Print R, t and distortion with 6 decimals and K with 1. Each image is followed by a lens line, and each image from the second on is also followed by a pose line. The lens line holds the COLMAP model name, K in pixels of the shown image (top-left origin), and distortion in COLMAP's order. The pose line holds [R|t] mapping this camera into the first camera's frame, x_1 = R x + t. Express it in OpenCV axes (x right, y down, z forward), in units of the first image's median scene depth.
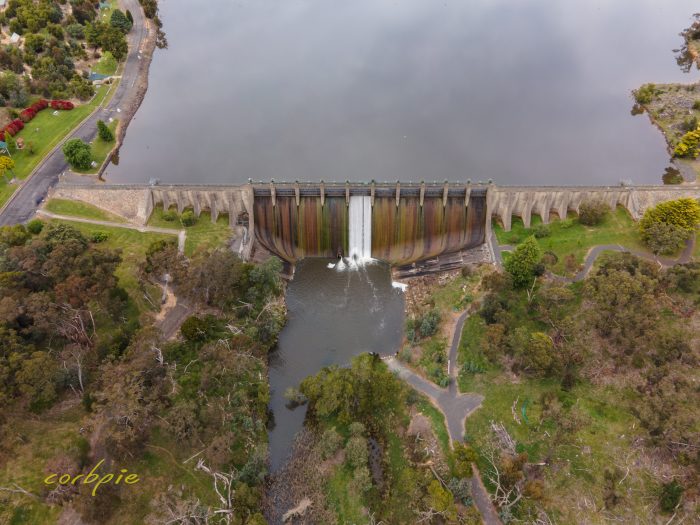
lens RADIAL K [[512.4, 0, 350.0], [0, 512.4, 257.8], [0, 0, 1]] dist [0.032293, 0.022201]
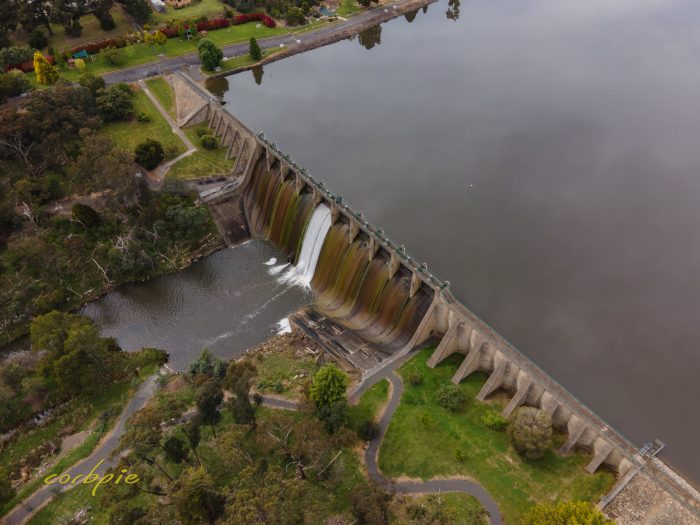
lens RADIAL K [[512.4, 0, 351.8], [0, 512.4, 258.9], [0, 0, 1]] dist [0.032293, 0.022201]
pose [[0.605009, 0.541740, -0.583508, 0.563001], [-0.541883, 0.817098, 0.196758, -0.239804], [0.583375, 0.197153, 0.787912, 0.428041]]
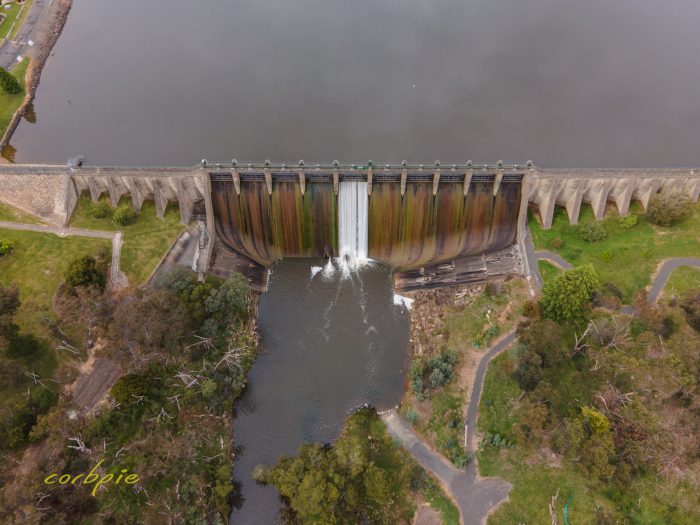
lens RADIAL K [[512.4, 0, 349.8], [0, 512.4, 261.1], [0, 0, 1]] dist [0.032293, 0.022201]
pose [[0.999989, -0.001650, -0.004339, 0.018761], [0.002528, 0.977503, 0.210908, -0.171000], [0.003893, -0.210917, 0.977496, 0.252296]]
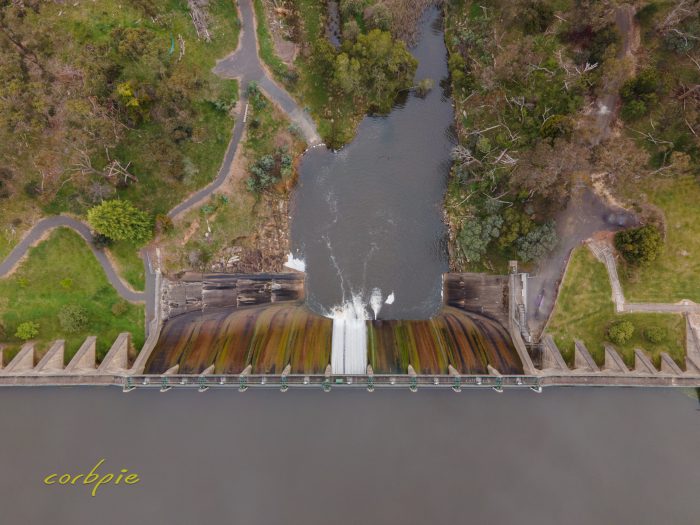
lens RADIAL K [[512.4, 0, 352.1], [0, 512.4, 263.4], [0, 0, 1]] dist [0.032293, 0.022201]
pose [[-0.999849, 0.014665, 0.009335, 0.008530], [-0.002890, -0.669739, 0.742591, -0.496404], [0.017142, 0.742452, 0.669680, 0.511961]]
